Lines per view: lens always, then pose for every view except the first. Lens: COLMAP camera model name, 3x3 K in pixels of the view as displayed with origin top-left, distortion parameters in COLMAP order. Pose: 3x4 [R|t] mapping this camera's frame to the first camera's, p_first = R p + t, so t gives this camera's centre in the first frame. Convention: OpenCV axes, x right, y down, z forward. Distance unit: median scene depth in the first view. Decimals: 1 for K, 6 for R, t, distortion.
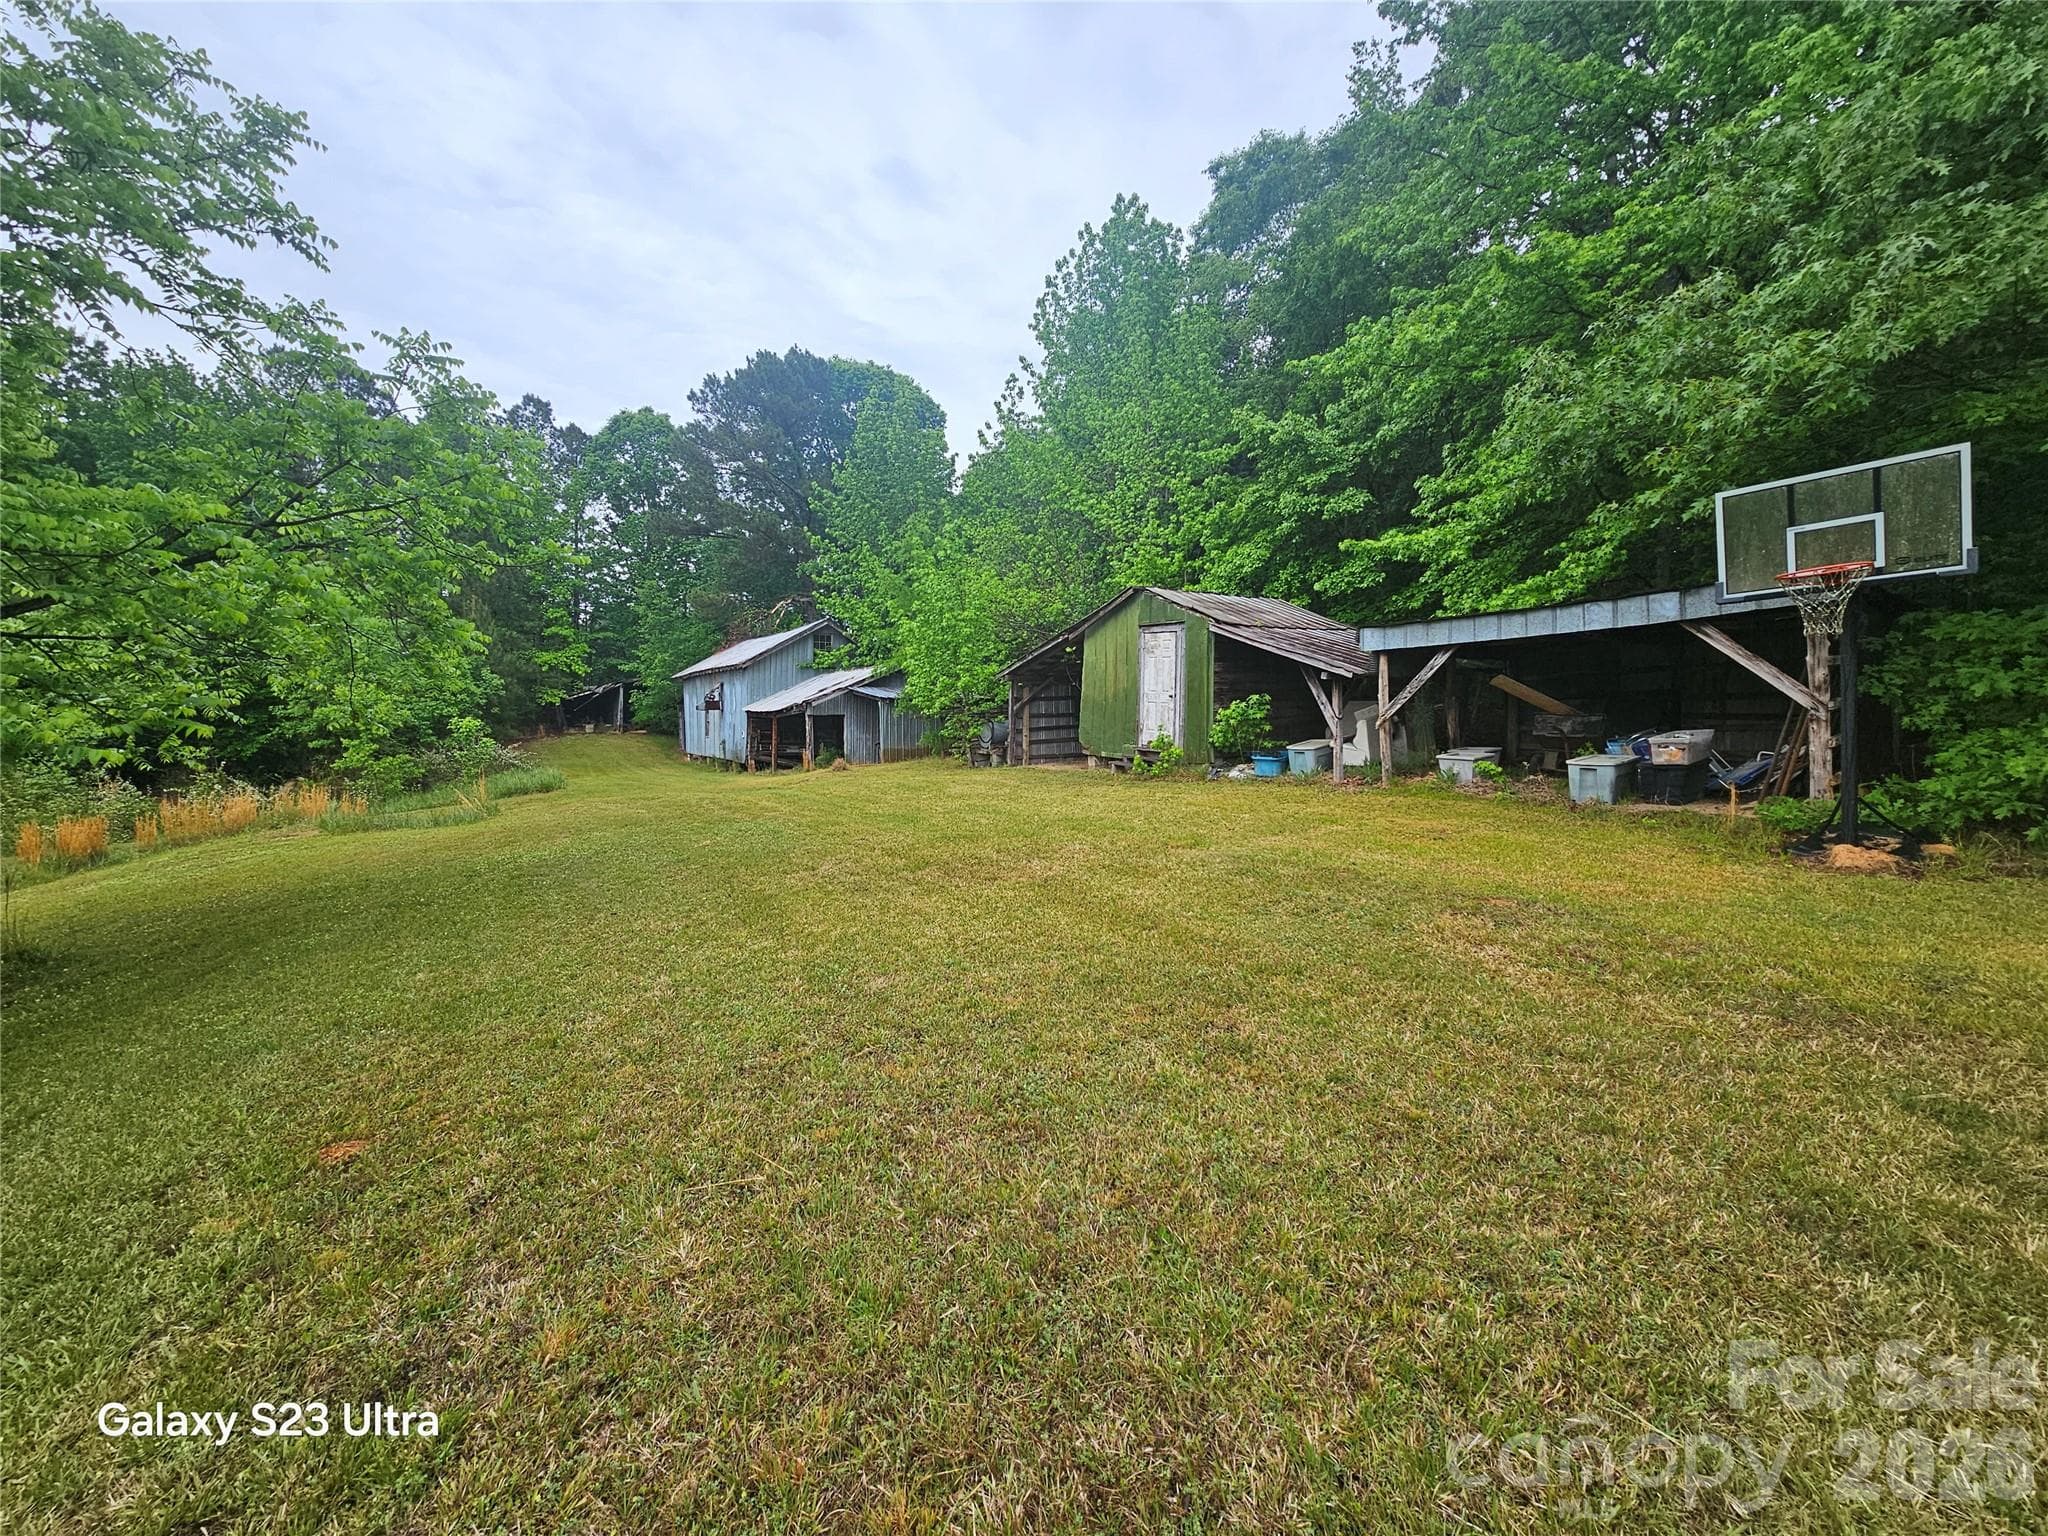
lens RADIAL K [[835.1, 0, 1018.6], [0, 835.1, 768.5], [0, 0, 1]] dist [-0.000423, 0.000530]
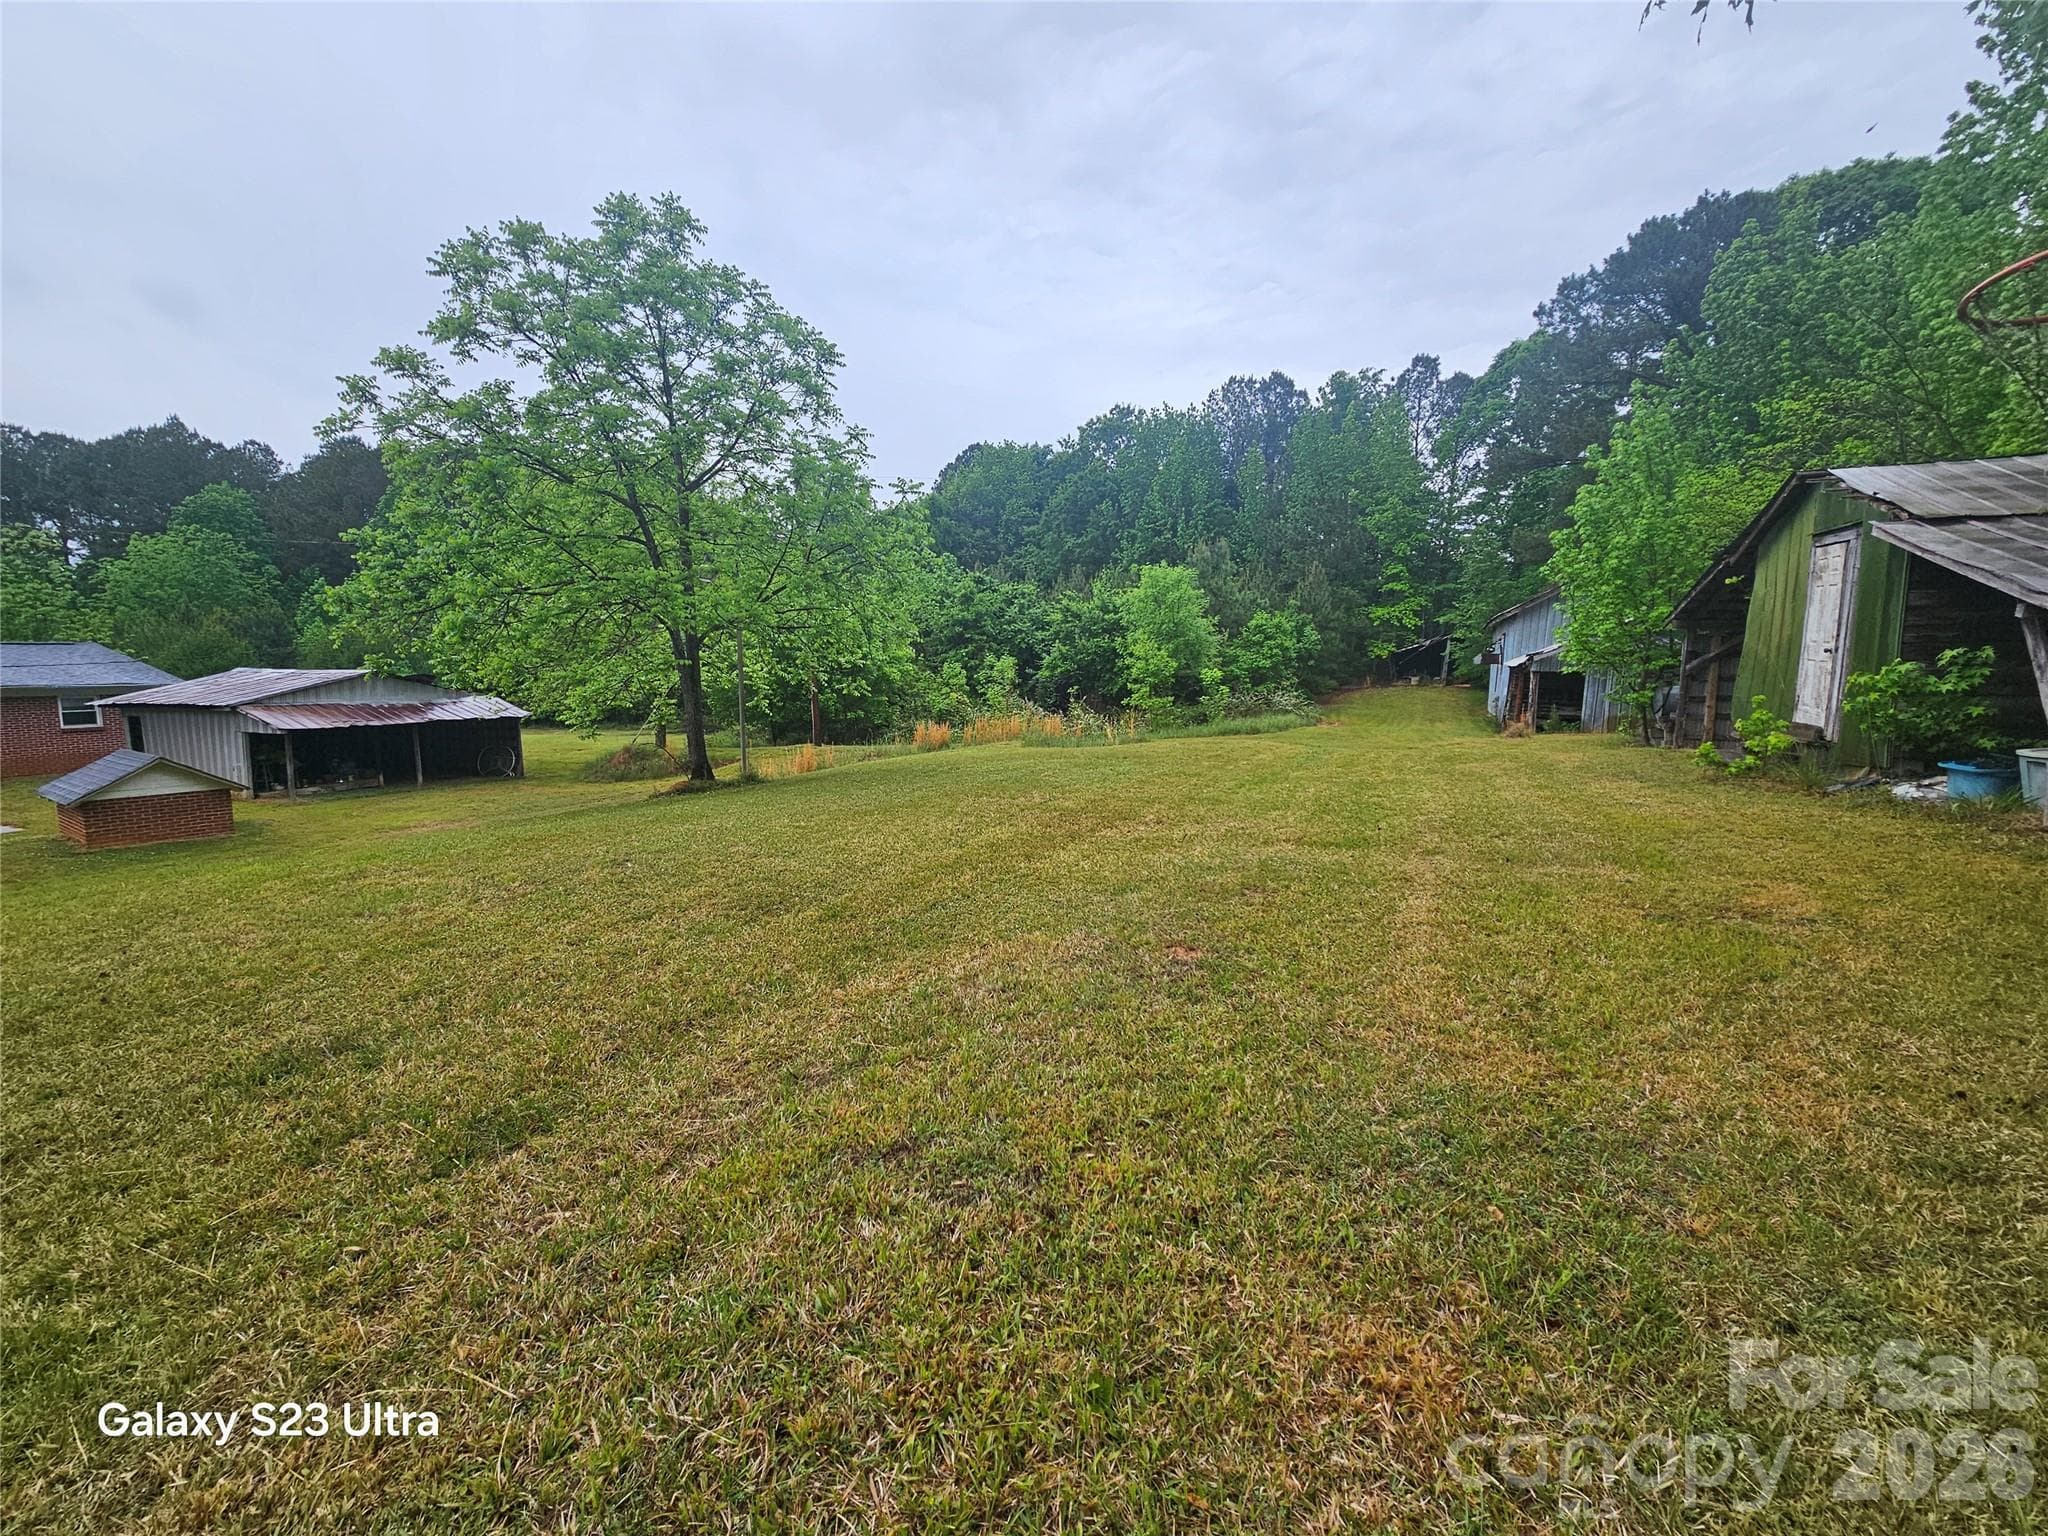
lens RADIAL K [[837.6, 0, 1016.2], [0, 837.6, 766.3], [0, 0, 1]] dist [-0.001136, -0.000798]
pose [[0.510963, 0.111044, -0.852400, 0.138646], [-0.064260, 0.993781, 0.090941, -0.006838], [0.857197, 0.008308, 0.514921, 0.062394]]
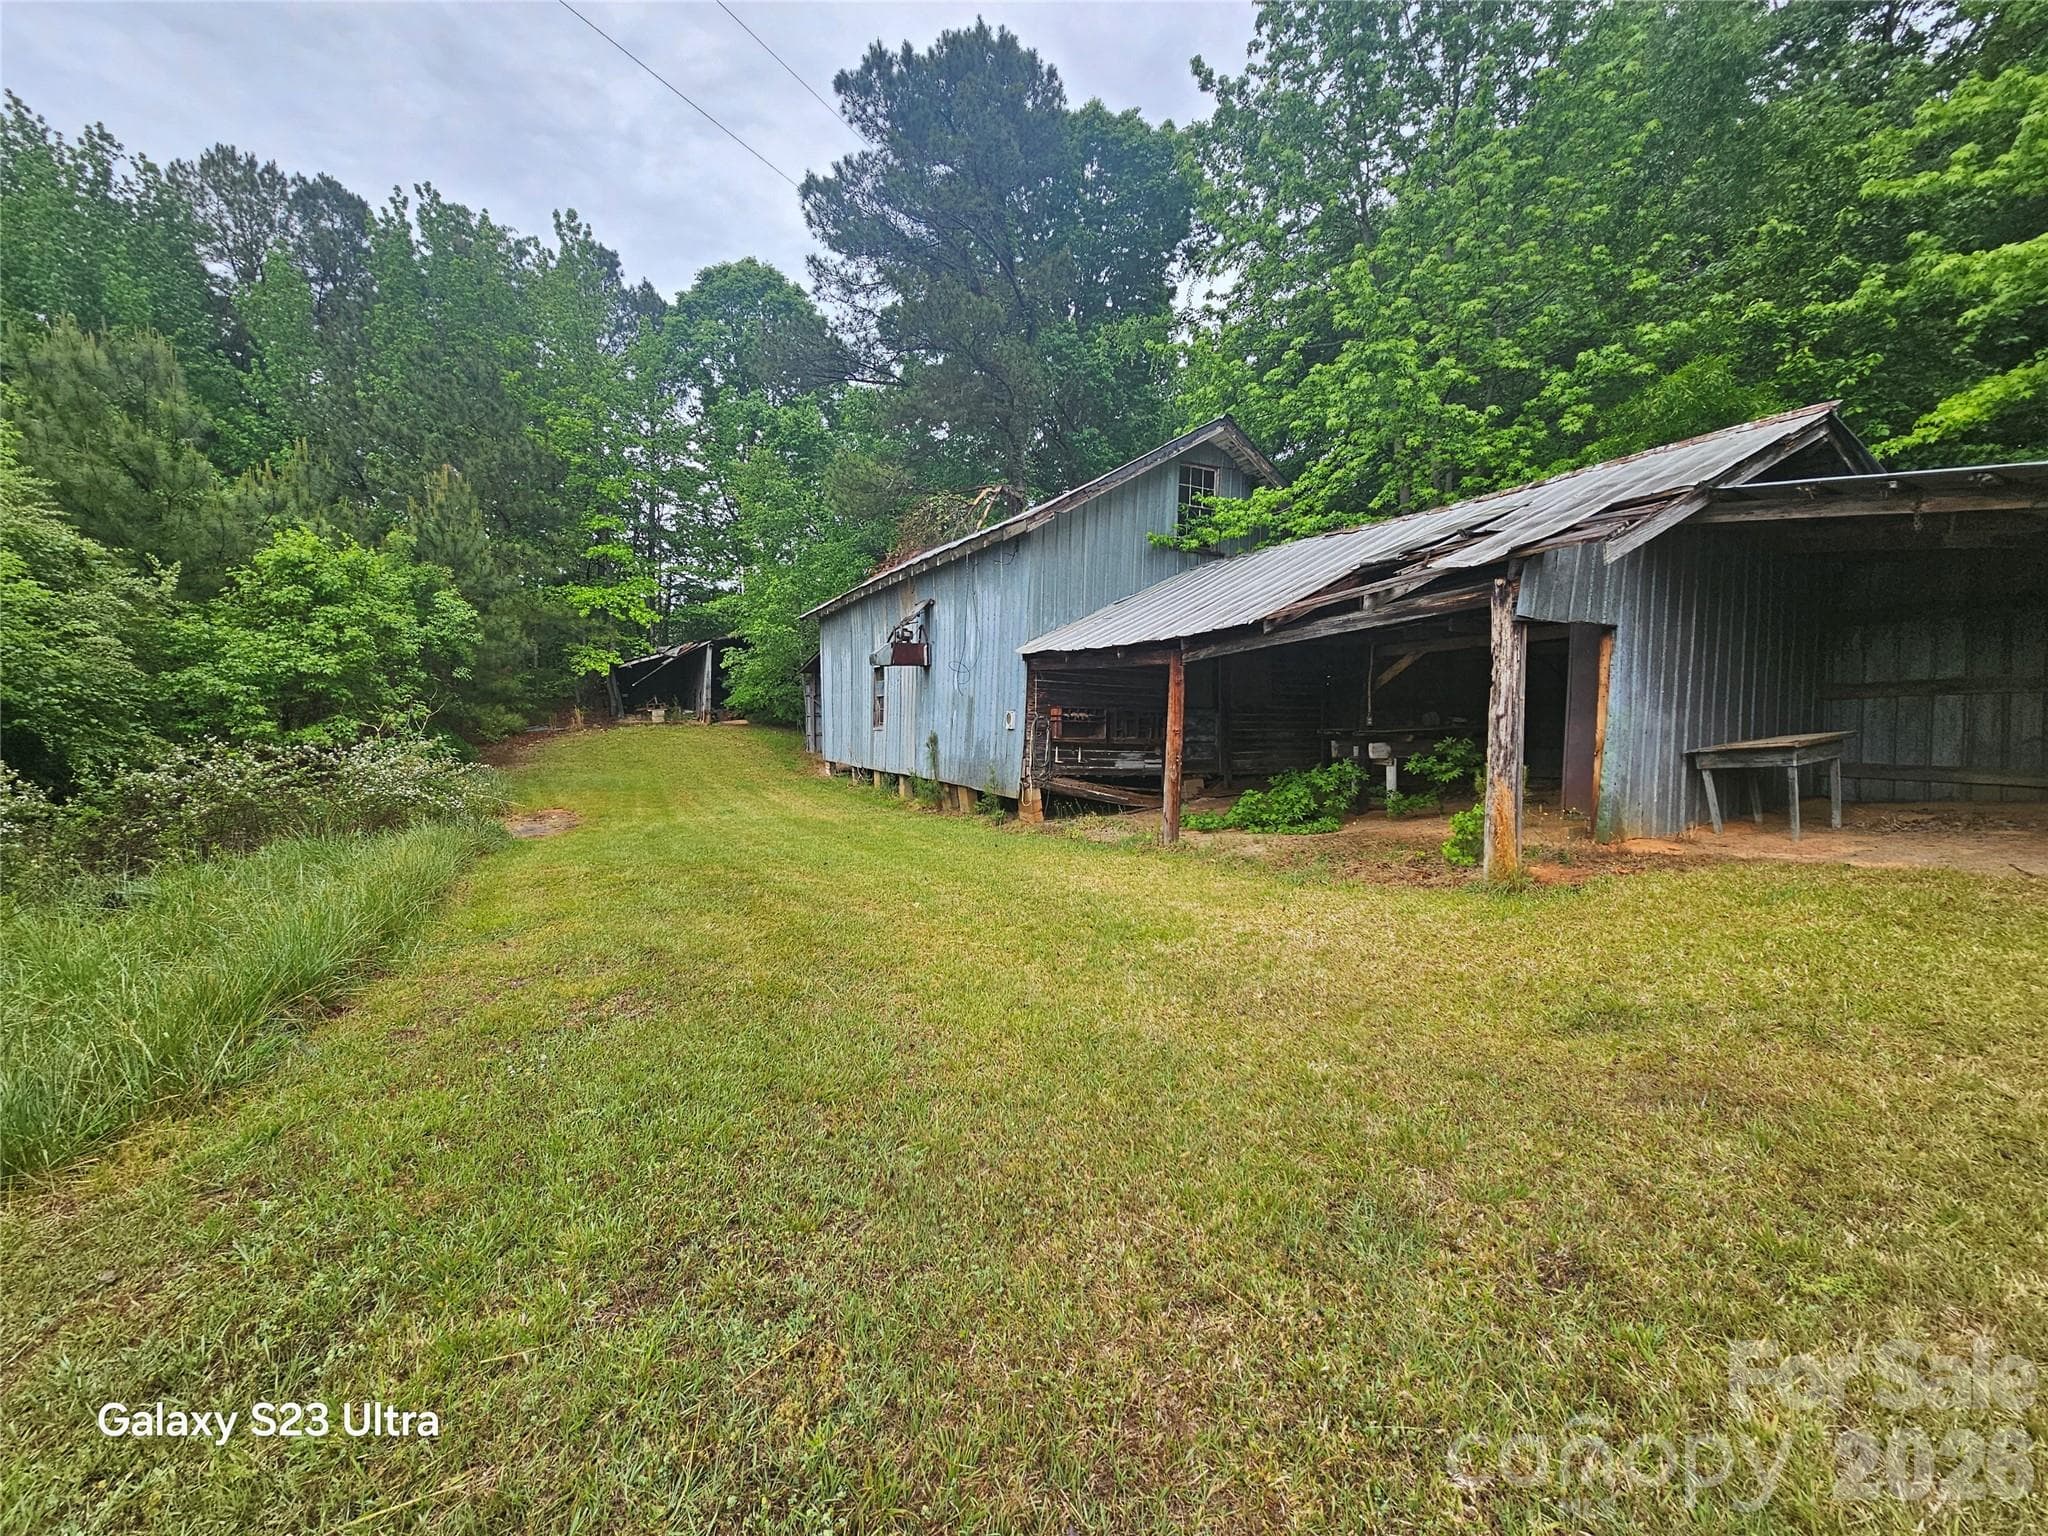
lens RADIAL K [[835.1, 0, 1018.6], [0, 835.1, 768.5], [0, 0, 1]] dist [-0.000423, 0.000530]
pose [[0.995566, 0.009973, -0.093537, -0.223291], [-0.009867, 0.999950, 0.001593, -0.015206], [0.093549, -0.000663, 0.995614, 0.479738]]
